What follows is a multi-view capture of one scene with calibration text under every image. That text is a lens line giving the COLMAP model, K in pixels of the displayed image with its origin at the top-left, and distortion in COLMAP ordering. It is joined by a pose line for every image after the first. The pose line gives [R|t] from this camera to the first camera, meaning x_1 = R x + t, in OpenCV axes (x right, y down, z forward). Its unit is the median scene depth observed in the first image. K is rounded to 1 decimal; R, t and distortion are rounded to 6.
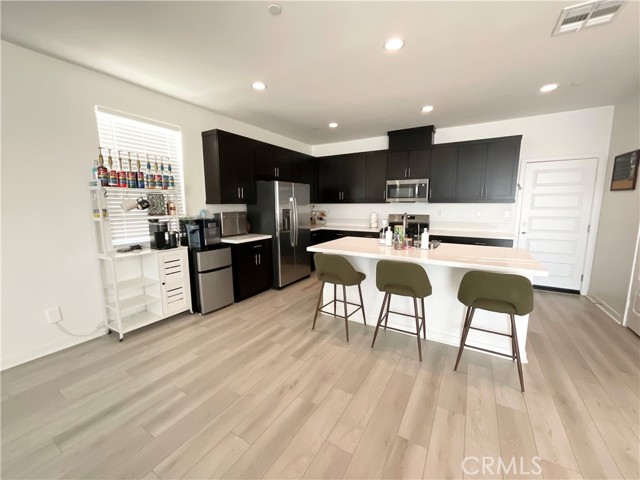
lens RADIAL K [[258.1, 0, 319.5], [0, 258.1, 239.7], [0, 0, 1]] dist [0.003584, -0.001254]
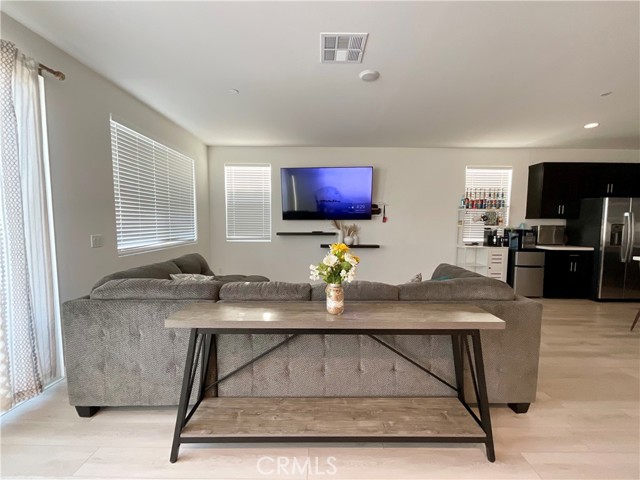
lens RADIAL K [[258.1, 0, 319.8], [0, 258.1, 238.8], [0, 0, 1]] dist [0.003584, -0.001254]
pose [[0.512809, 0.065900, -0.855970, 0.175981], [-0.130153, 0.991493, -0.001641, 0.112126], [0.848580, 0.112248, 0.517023, -0.620335]]
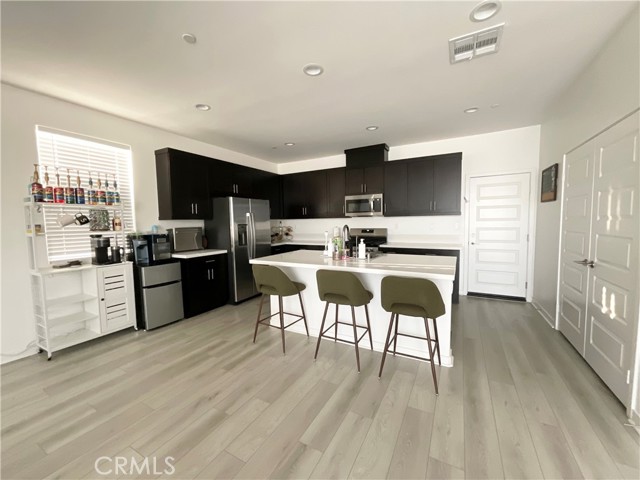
lens RADIAL K [[258.1, 0, 319.3], [0, 258.1, 240.8], [0, 0, 1]] dist [0.003584, -0.001254]
pose [[0.999195, -0.016732, 0.036448, 0.164768], [0.019086, 0.997689, -0.065215, 0.022552], [-0.035272, 0.065858, 0.997205, -0.024702]]
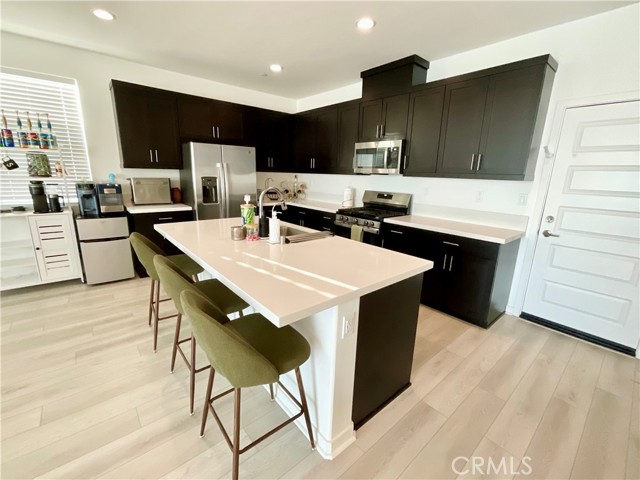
lens RADIAL K [[277.8, 0, 318.9], [0, 277.8, 240.2], [0, 0, 1]] dist [0.007352, -0.000547]
pose [[0.946581, 0.107033, -0.304186, 0.610043], [-0.077916, 0.991273, 0.106334, -0.047189], [0.312913, -0.076953, 0.946659, 0.292583]]
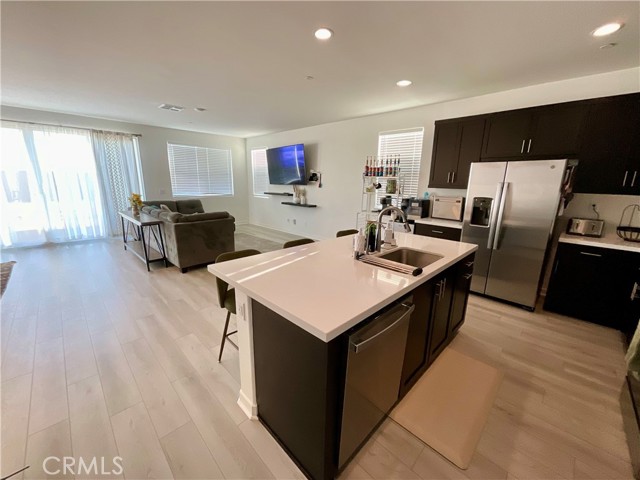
lens RADIAL K [[258.1, 0, 322.2], [0, 258.1, 239.7], [0, 0, 1]] dist [0.003584, -0.001254]
pose [[-0.235439, 0.217978, -0.947129, 0.912063], [-0.154178, 0.953807, 0.257840, -0.149213], [0.959582, 0.206732, -0.190956, 0.859888]]
